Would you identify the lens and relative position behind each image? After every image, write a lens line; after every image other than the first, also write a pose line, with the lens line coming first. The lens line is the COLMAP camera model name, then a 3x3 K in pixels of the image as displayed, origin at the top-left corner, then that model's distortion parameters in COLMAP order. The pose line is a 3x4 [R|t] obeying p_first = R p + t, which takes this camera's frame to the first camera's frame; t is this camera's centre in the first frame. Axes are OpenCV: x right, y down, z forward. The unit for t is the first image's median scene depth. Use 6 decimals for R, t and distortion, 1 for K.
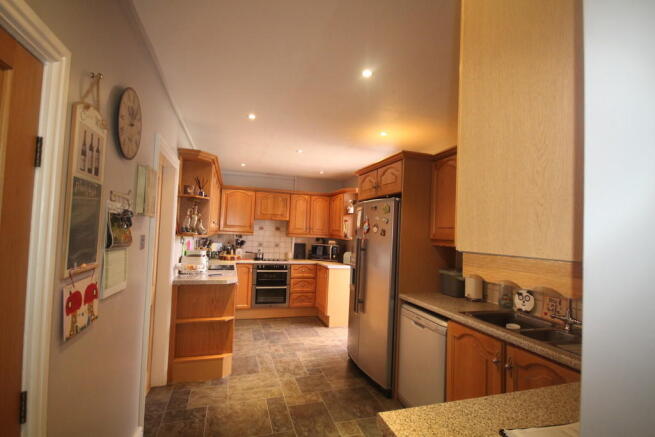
lens RADIAL K [[300.9, 0, 327.7], [0, 300.9, 220.7], [0, 0, 1]] dist [-0.004255, -0.001694]
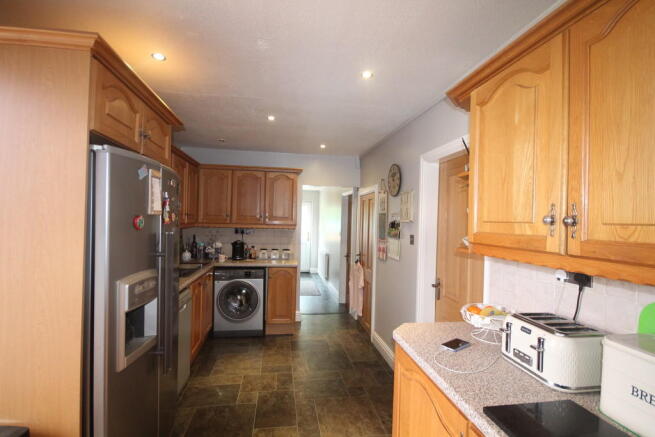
lens RADIAL K [[300.9, 0, 325.8], [0, 300.9, 221.2], [0, 0, 1]] dist [-0.004255, -0.001694]
pose [[-0.986503, -0.051743, 0.155351, -0.356851], [-0.058275, 0.997585, -0.037794, 0.053022], [-0.153020, -0.046337, -0.987136, 2.072670]]
